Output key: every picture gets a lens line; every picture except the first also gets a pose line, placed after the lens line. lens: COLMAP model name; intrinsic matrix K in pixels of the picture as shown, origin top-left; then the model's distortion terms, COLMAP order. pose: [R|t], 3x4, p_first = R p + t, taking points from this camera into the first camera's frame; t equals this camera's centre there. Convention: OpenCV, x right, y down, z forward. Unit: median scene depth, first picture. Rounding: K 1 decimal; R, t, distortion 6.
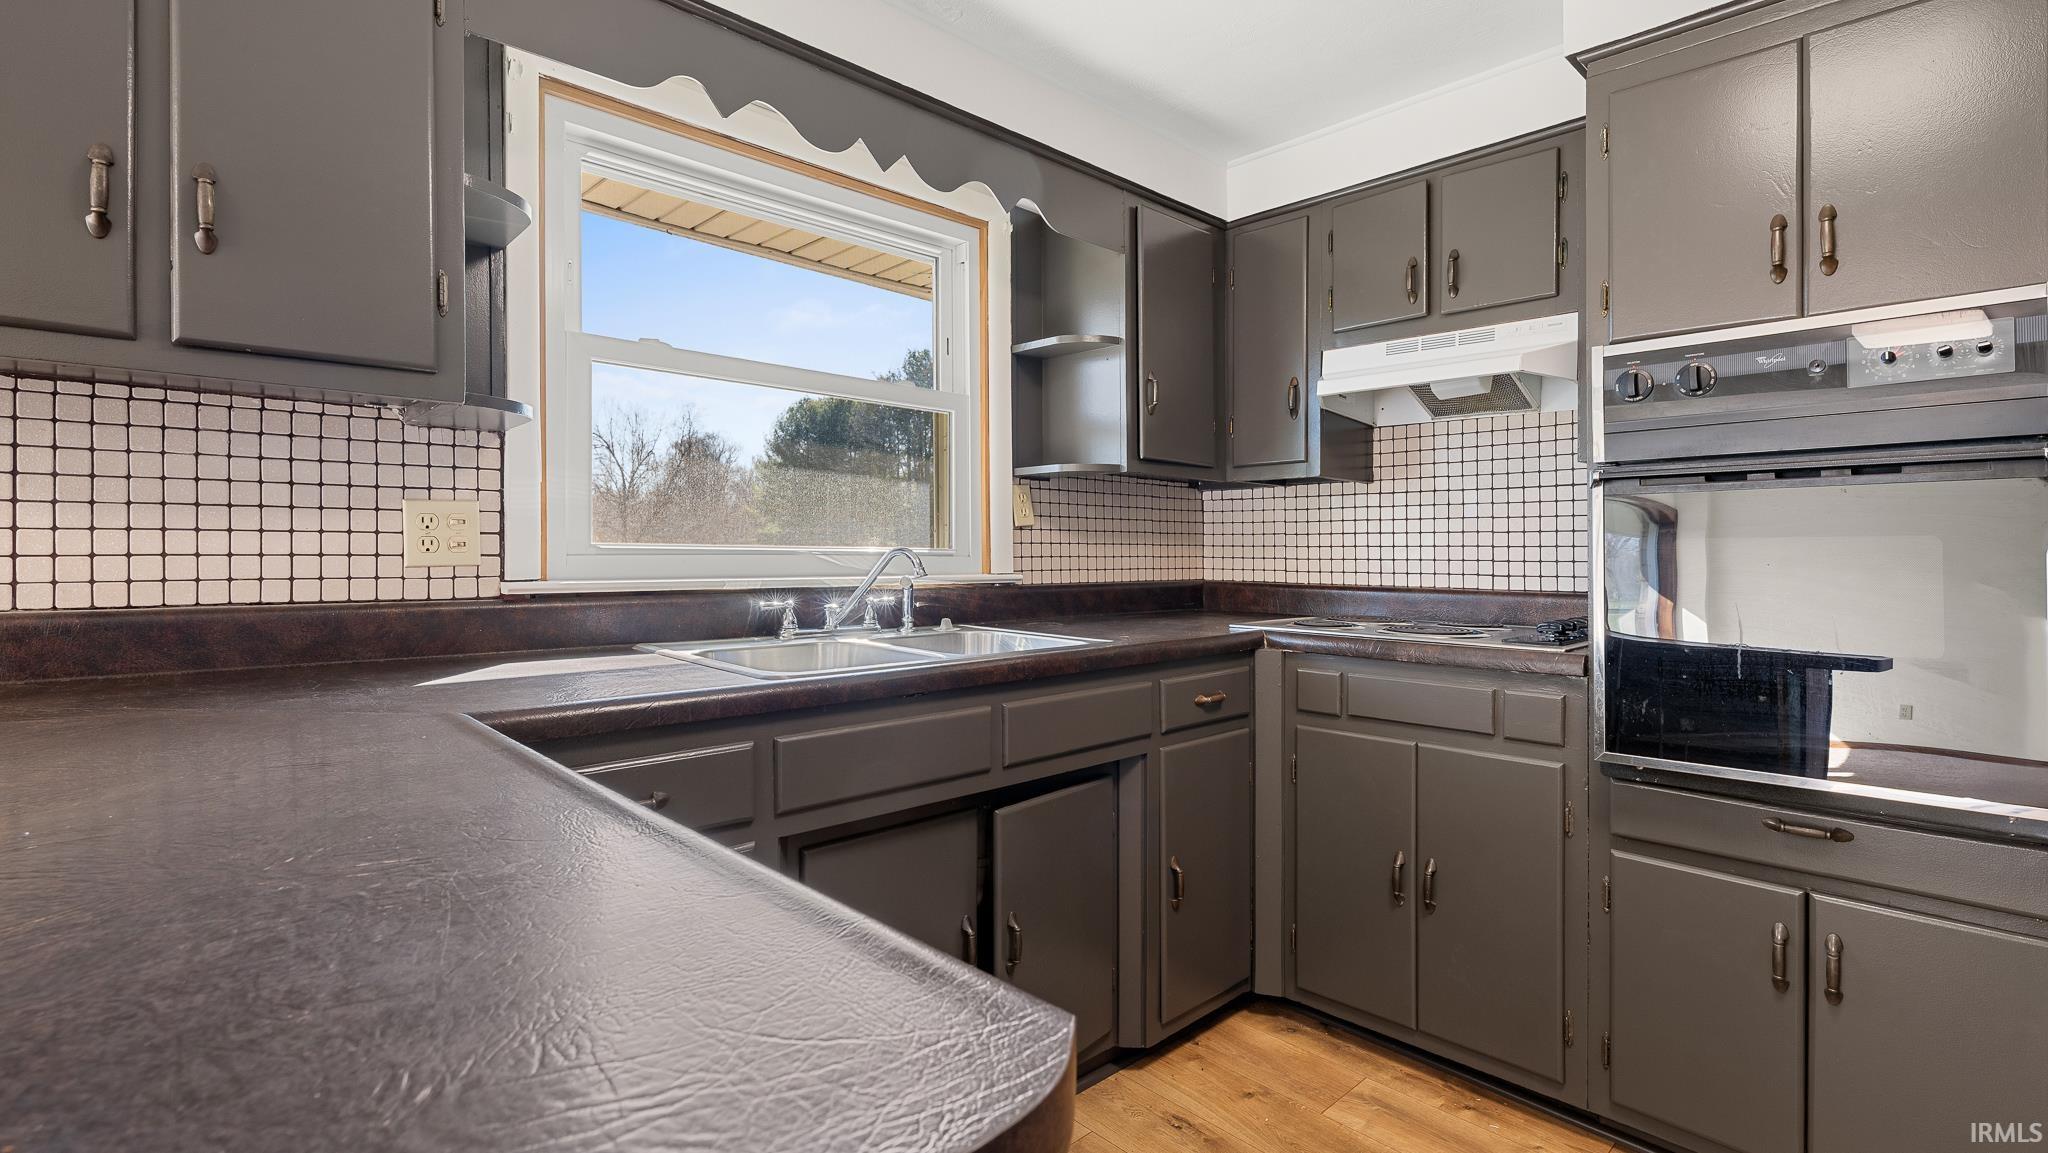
lens RADIAL K [[943.0, 0, 996.1], [0, 943.0, 541.8], [0, 0, 1]] dist [-0.000595, -0.000051]
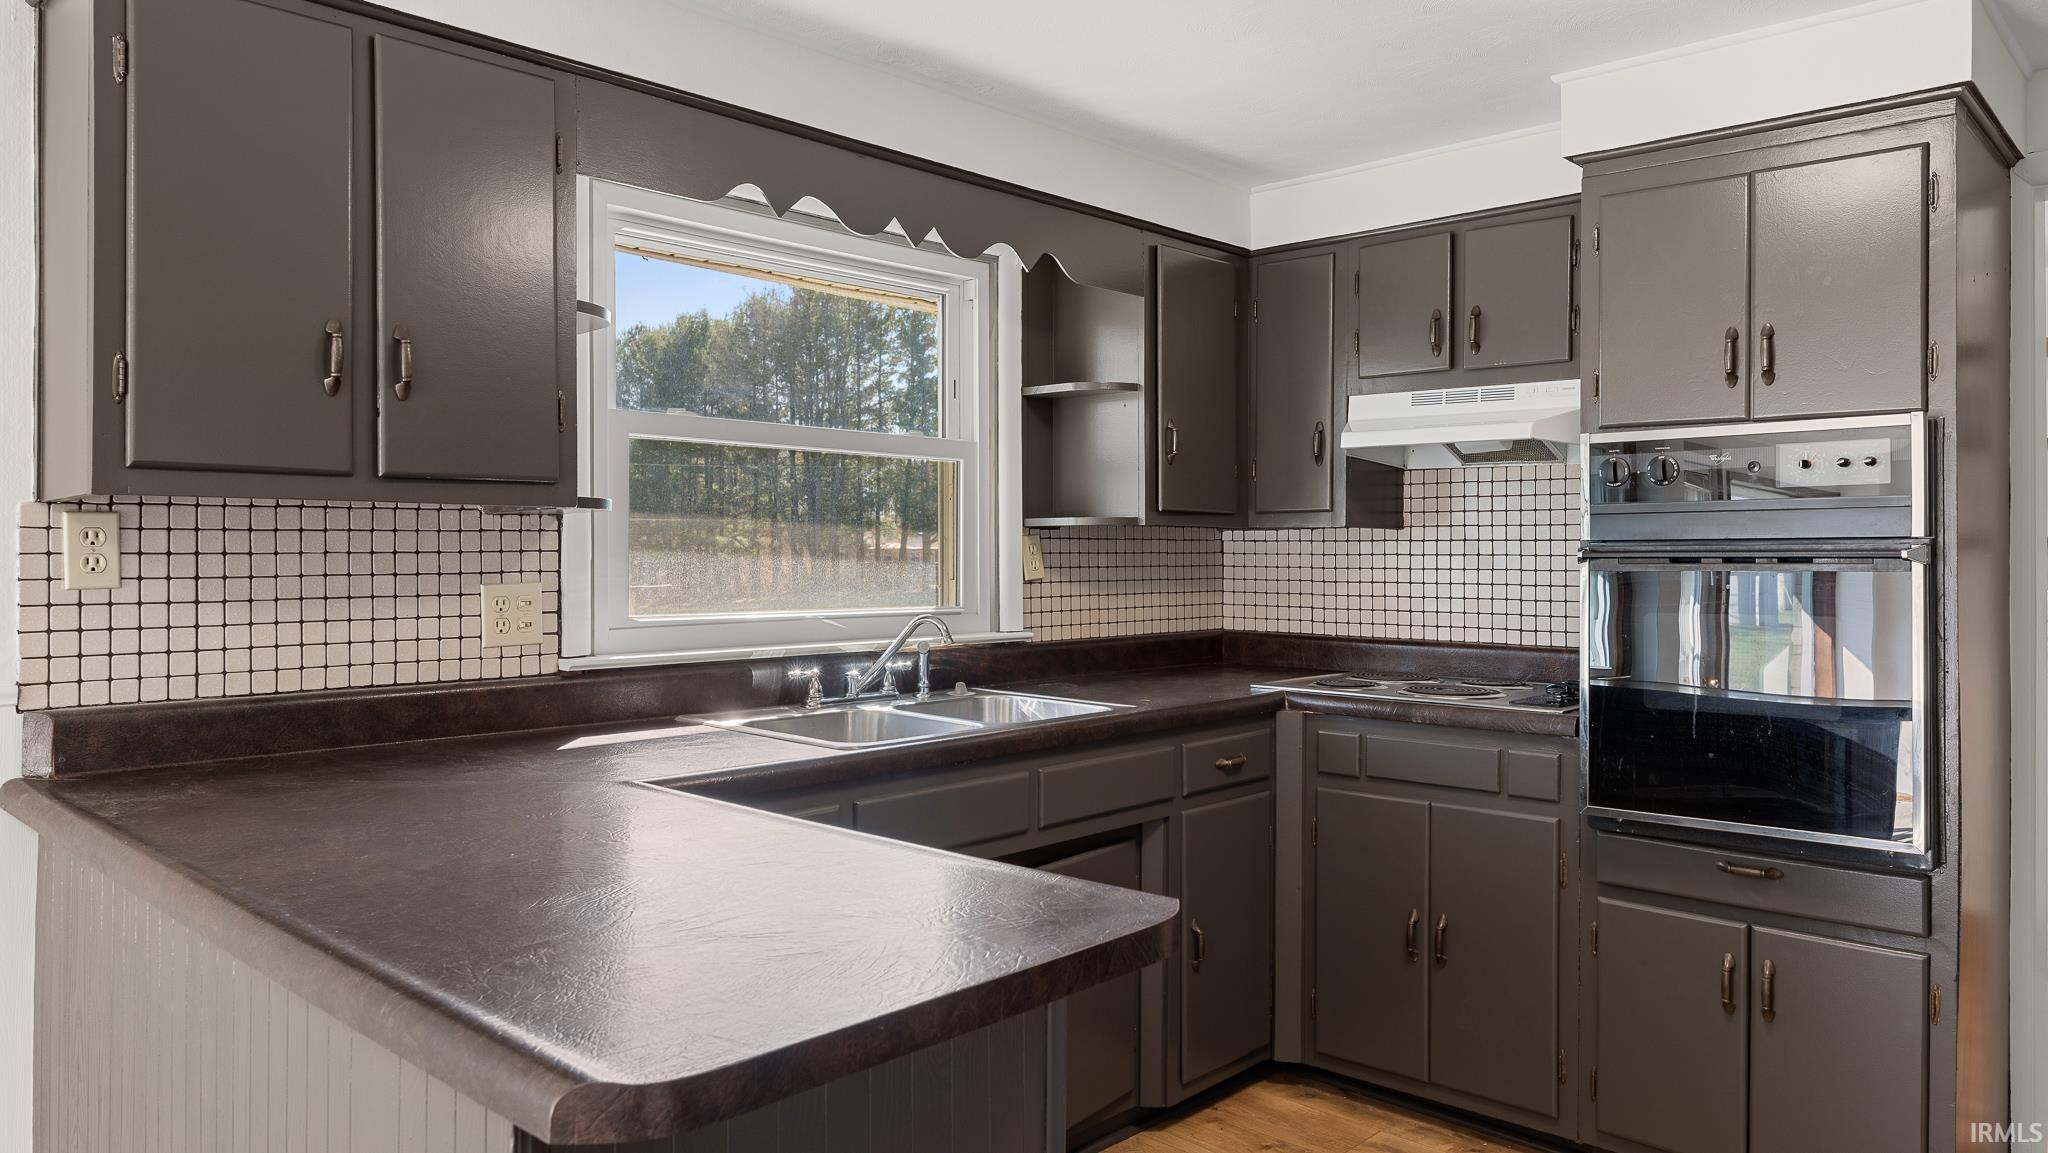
lens RADIAL K [[1404.3, 0, 1024.0], [0, 1404.3, 576.5], [0, 0, 1]] dist [0.001739, 0.000803]
pose [[0.996862, -0.002676, 0.079115, -0.102510], [0.000184, 0.999504, 0.031486, -0.072286], [-0.079160, -0.031372, 0.996368, -0.433200]]
